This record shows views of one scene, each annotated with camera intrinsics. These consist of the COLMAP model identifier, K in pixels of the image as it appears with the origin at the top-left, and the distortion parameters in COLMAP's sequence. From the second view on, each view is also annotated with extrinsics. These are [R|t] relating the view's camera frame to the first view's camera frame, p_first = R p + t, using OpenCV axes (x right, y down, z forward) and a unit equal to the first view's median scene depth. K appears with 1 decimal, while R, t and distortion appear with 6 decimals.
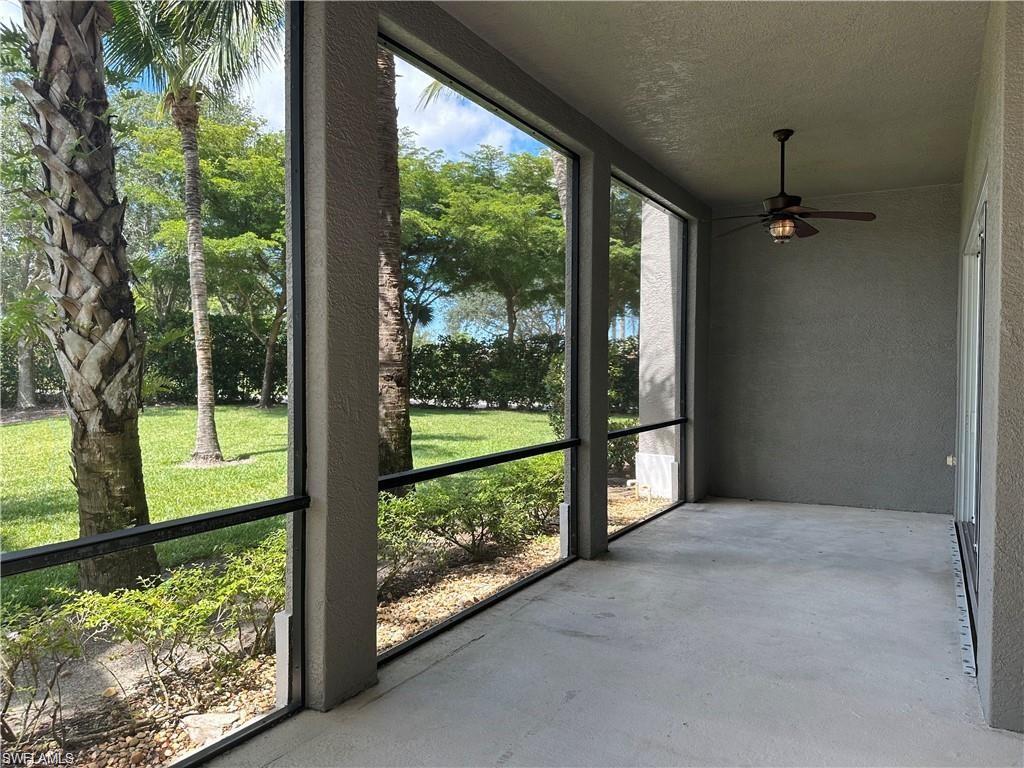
lens RADIAL K [[718.7, 0, 504.0], [0, 718.7, 386.1], [0, 0, 1]] dist [0.070809, -0.083403]
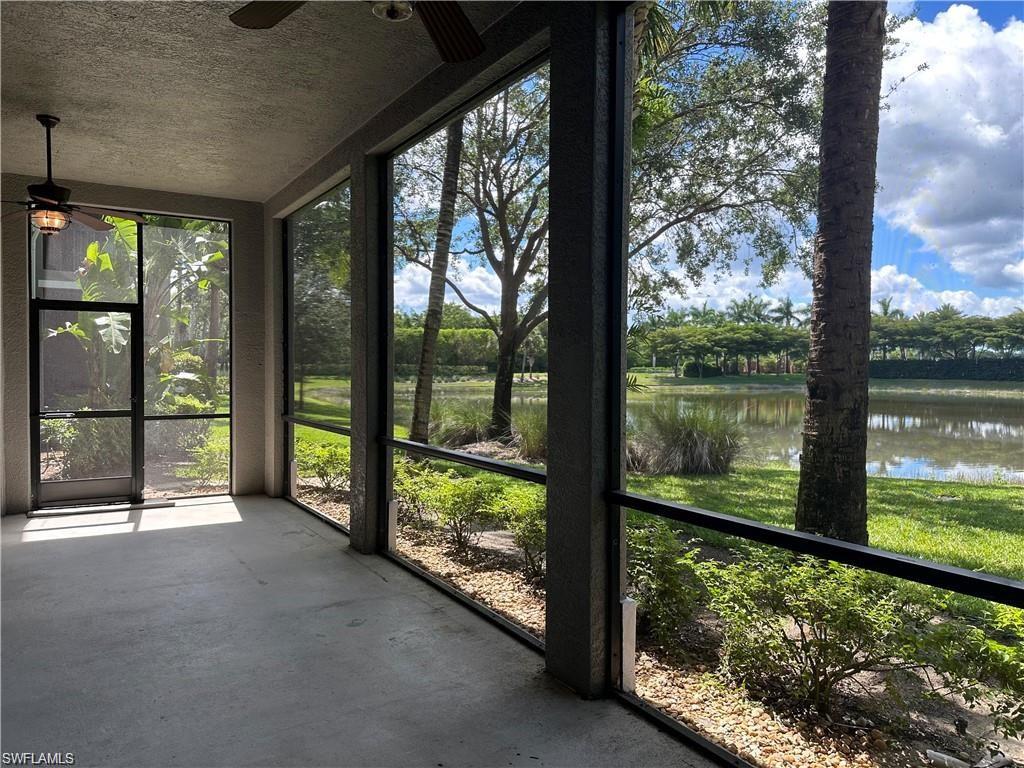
lens RADIAL K [[718.7, 0, 519.7], [0, 718.7, 382.0], [0, 0, 1]] dist [0.070809, -0.083403]
pose [[-0.457765, 0.011979, -0.888992, 0.909384], [-0.032343, 0.999023, 0.030116, -0.037545], [0.888485, 0.042539, -0.456931, 1.656449]]
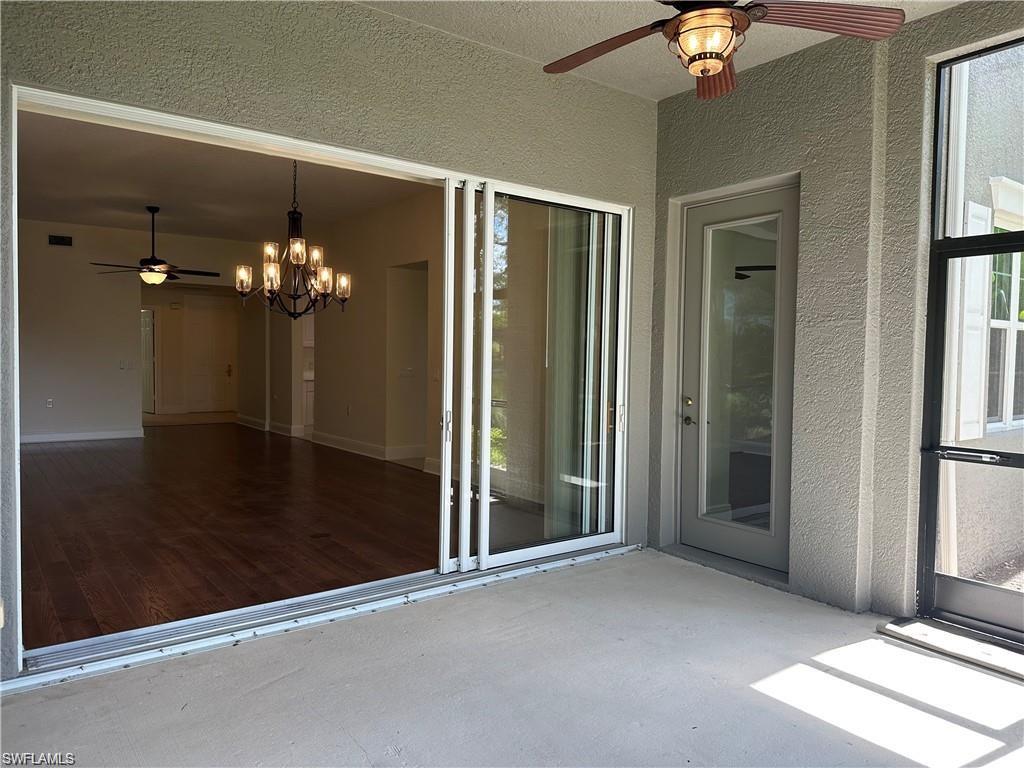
lens RADIAL K [[718.7, 0, 509.5], [0, 718.7, 381.3], [0, 0, 1]] dist [0.070809, -0.083403]
pose [[-0.926712, -0.032955, 0.374325, 0.072211], [-0.008784, 0.997775, 0.066095, -0.019342], [-0.375670, 0.057963, -0.924939, 0.952027]]
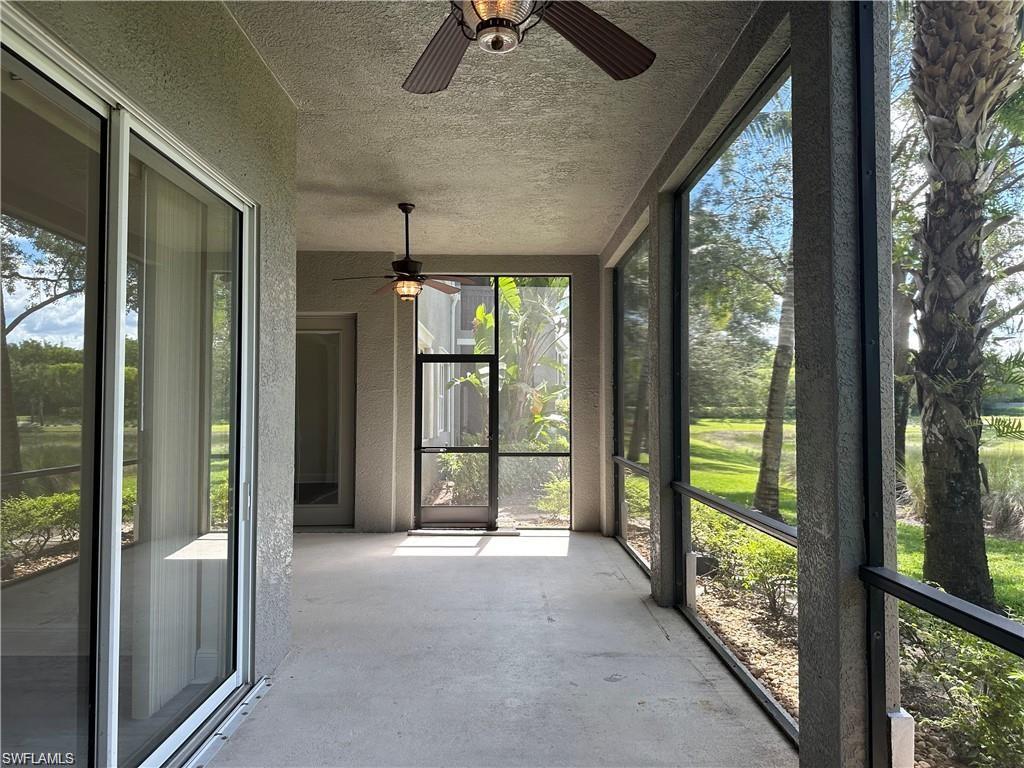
lens RADIAL K [[718.7, 0, 517.7], [0, 718.7, 376.8], [0, 0, 1]] dist [0.070809, -0.083403]
pose [[-0.851721, -0.028686, -0.523210, 0.746036], [-0.020107, 0.999554, -0.022069, -0.038577], [0.523610, -0.008277, -0.851918, 1.756802]]
